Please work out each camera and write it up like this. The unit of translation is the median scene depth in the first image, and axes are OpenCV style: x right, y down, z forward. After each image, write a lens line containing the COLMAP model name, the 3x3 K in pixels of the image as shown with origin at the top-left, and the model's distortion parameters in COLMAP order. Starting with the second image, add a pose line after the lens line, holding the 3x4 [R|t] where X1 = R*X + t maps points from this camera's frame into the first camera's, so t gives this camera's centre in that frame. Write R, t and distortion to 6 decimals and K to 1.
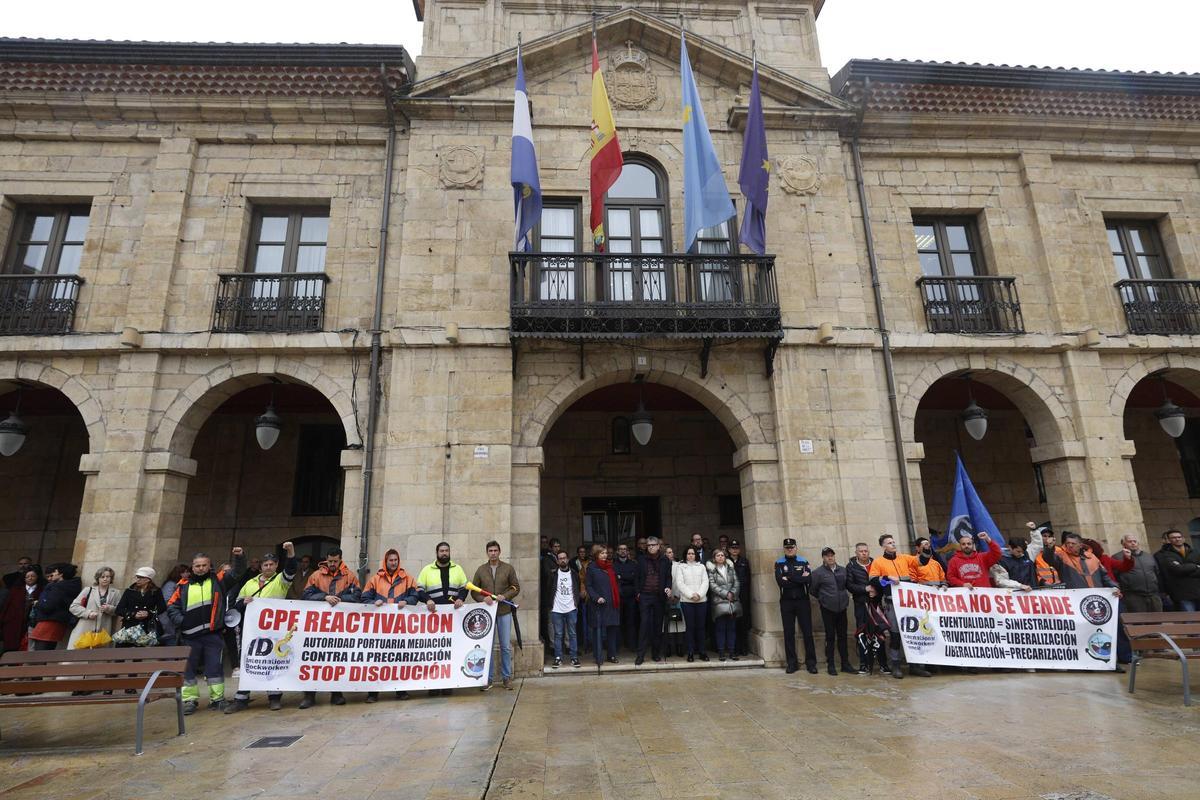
lens RADIAL K [[618.4, 0, 601.9], [0, 618.4, 403.6], [0, 0, 1]] dist [-0.040870, 0.017342]
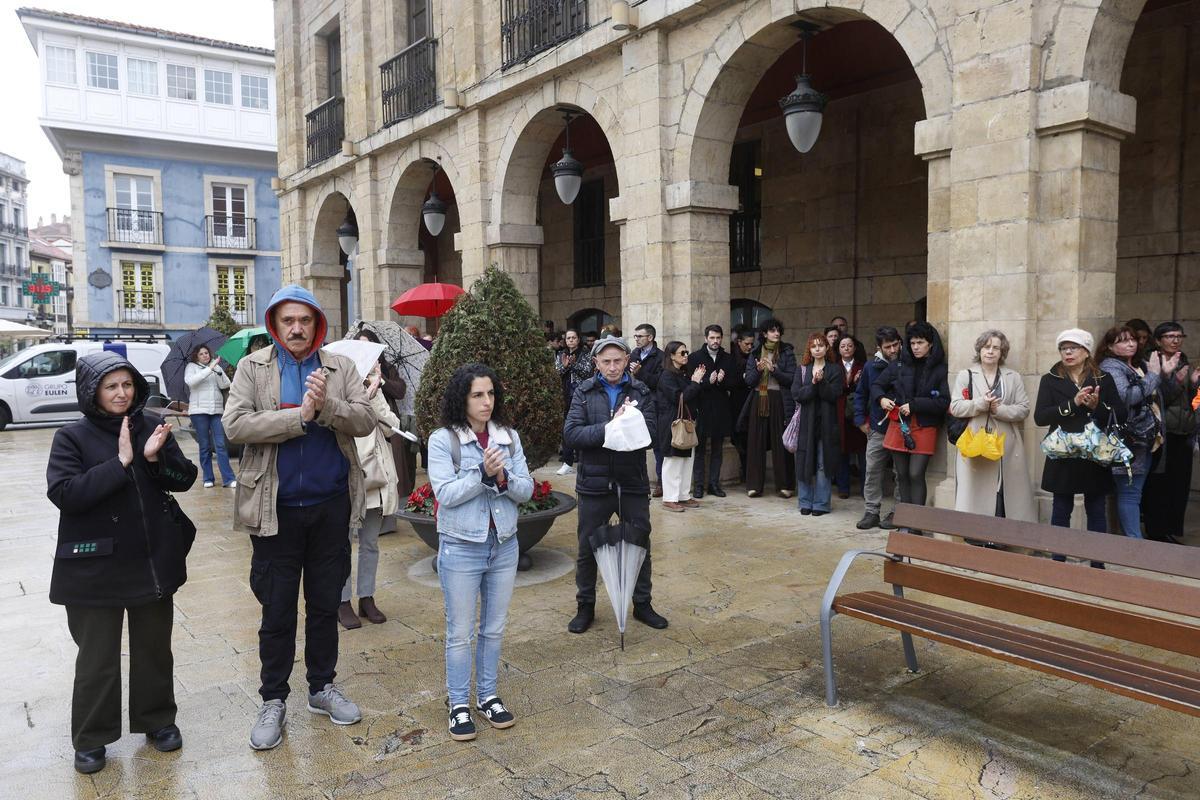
lens RADIAL K [[875.6, 0, 598.8], [0, 875.6, 400.4], [0, 0, 1]] dist [0.003520, 0.001850]
pose [[0.555258, 0.074838, -0.828304, -0.348149], [0.206407, 0.952384, 0.224414, 0.082144], [0.805658, -0.295575, 0.513371, 0.304083]]
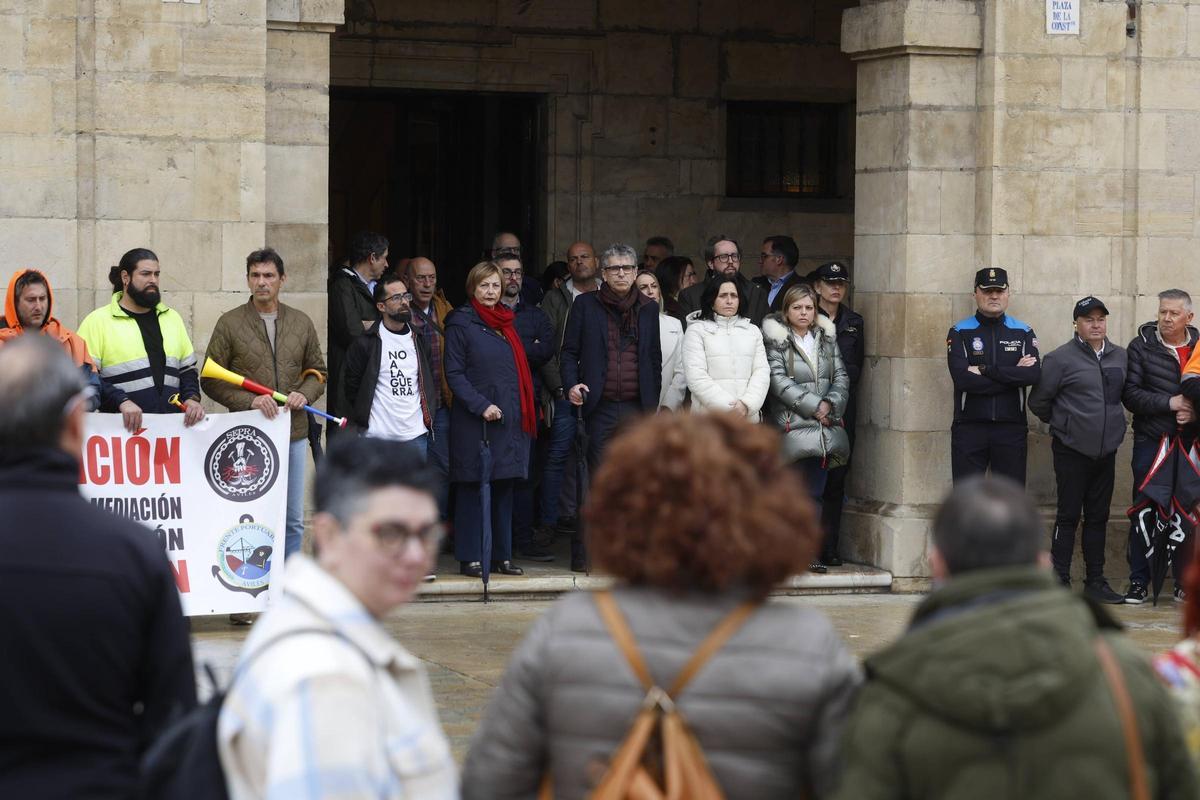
lens RADIAL K [[3409.6, 0, 599.5], [0, 3409.6, 418.2], [0, 0, 1]] dist [0.264017, 0.682362]
pose [[0.957246, 0.023398, 0.288327, -0.496455], [-0.108441, 0.953064, 0.282683, -0.243709], [-0.268180, -0.301864, 0.914854, -0.825999]]
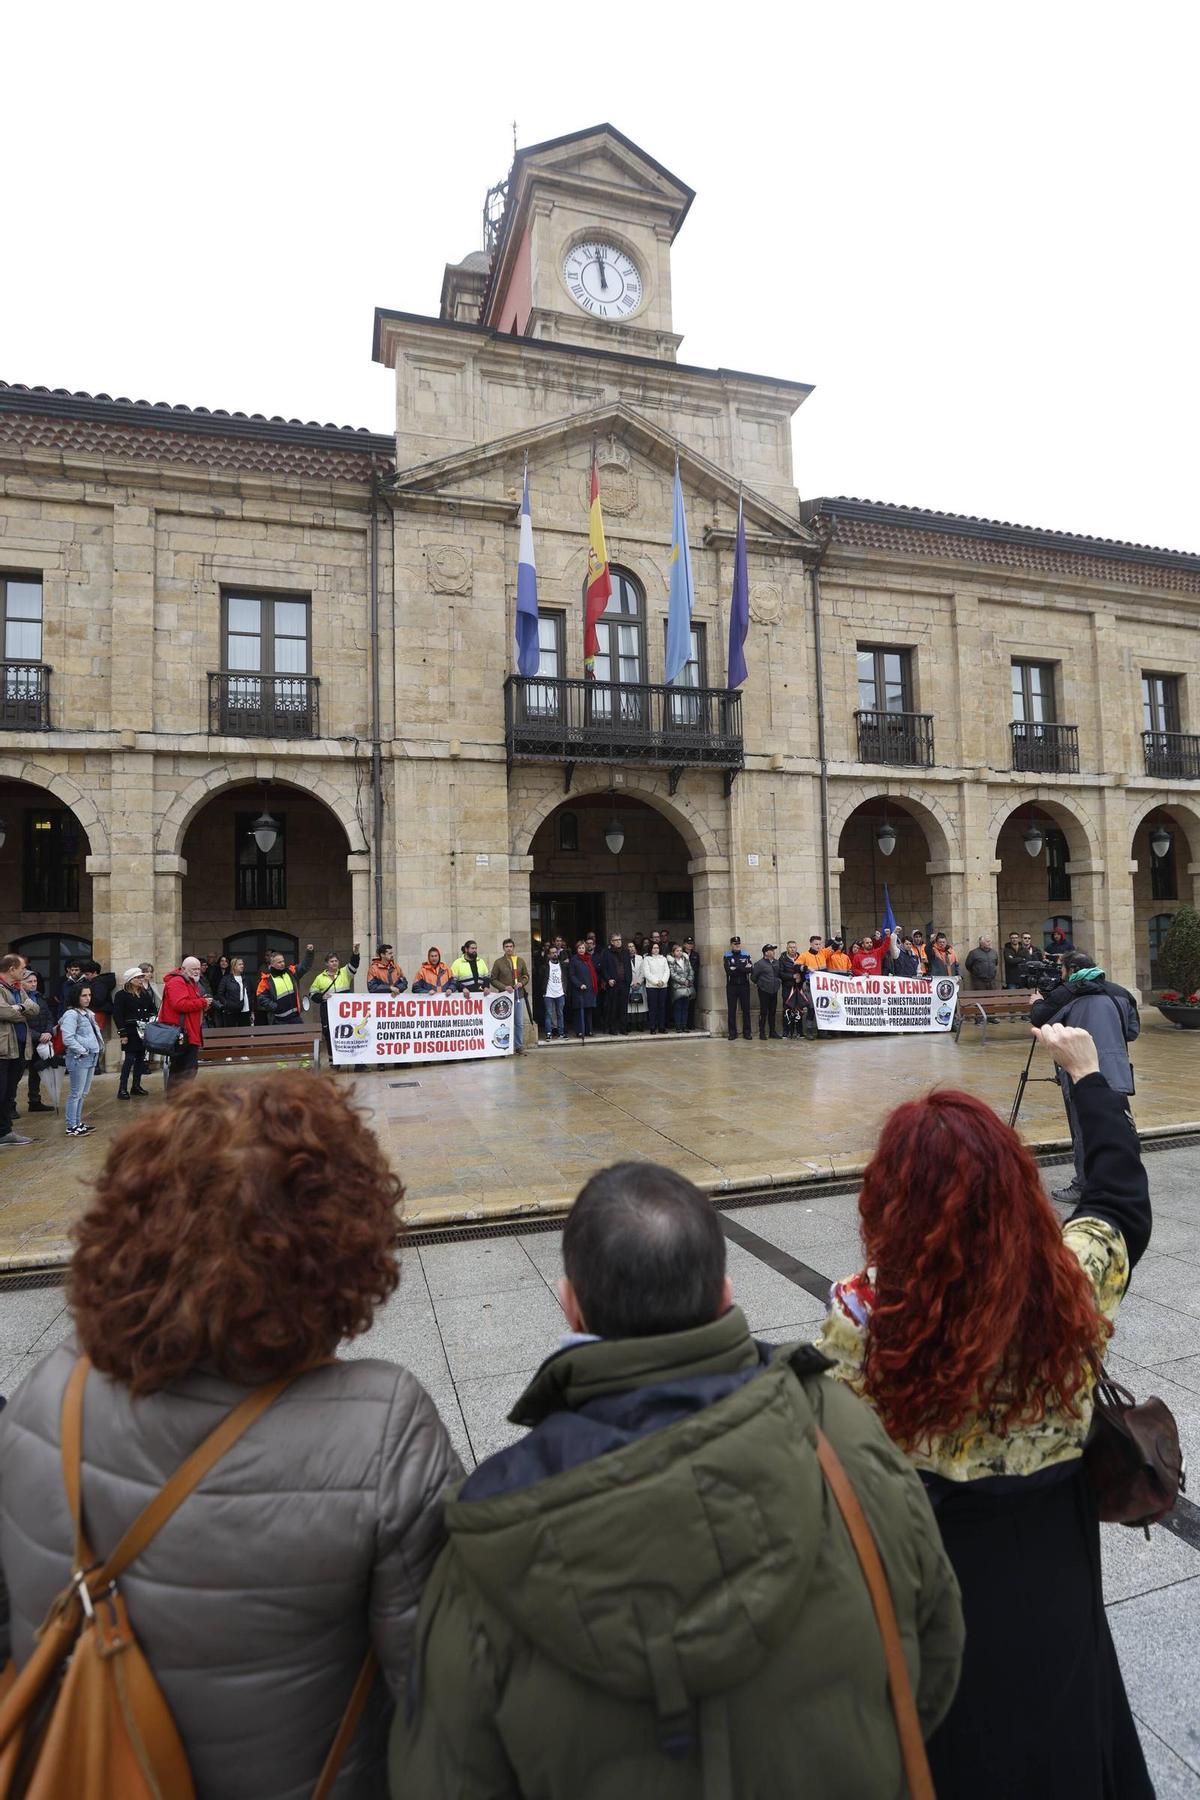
lens RADIAL K [[866.3, 0, 598.7], [0, 866.3, 912.6], [0, 0, 1]] dist [-0.046458, 0.015837]
pose [[0.974116, 0.008378, 0.225895, -0.331665], [-0.055821, 0.977280, 0.204469, -0.155268], [-0.219050, -0.211786, 0.952451, -0.537015]]
